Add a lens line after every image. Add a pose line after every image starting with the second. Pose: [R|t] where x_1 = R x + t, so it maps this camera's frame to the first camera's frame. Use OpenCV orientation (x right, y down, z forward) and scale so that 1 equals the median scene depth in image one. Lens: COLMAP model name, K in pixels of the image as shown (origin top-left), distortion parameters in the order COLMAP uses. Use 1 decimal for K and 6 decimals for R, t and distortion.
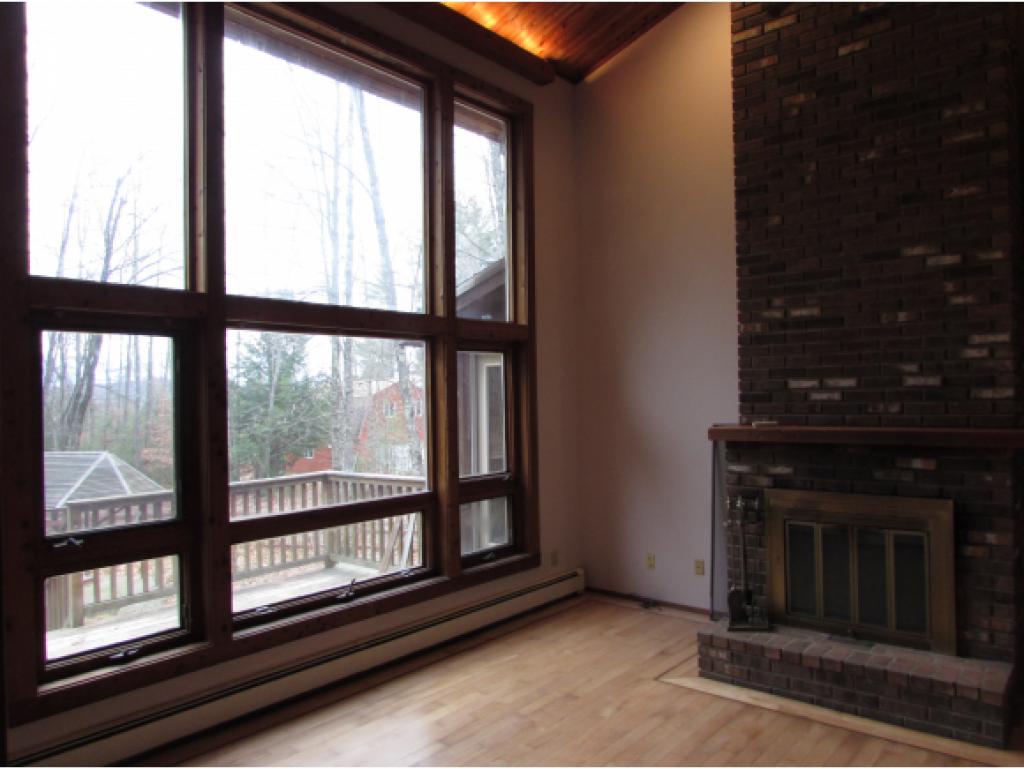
lens RADIAL K [[733.8, 0, 512.0], [0, 733.8, 384.5], [0, 0, 1]] dist [-0.016774, -0.002874]
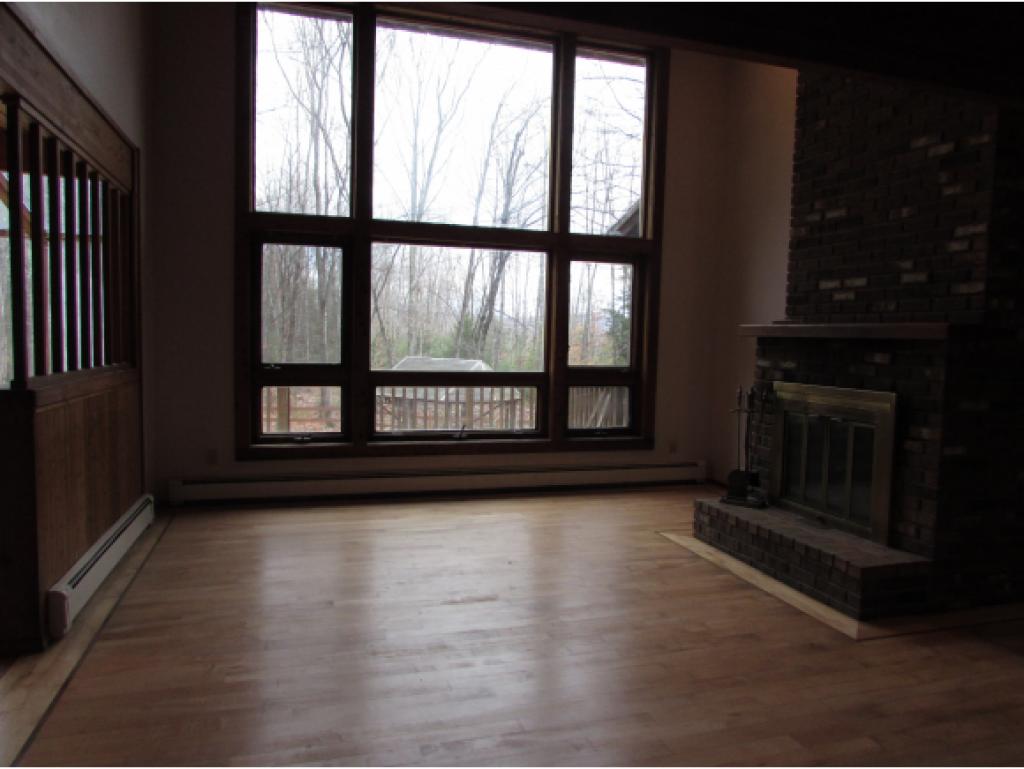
lens RADIAL K [[720.7, 0, 512.0], [0, 720.7, 384.5], [0, 0, 1]] dist [-0.028222, 0.001128]
pose [[0.842256, 0.076118, -0.533677, 0.607639], [-0.032400, 0.995339, 0.090830, 0.065706], [0.538104, -0.059211, 0.840796, -0.098227]]
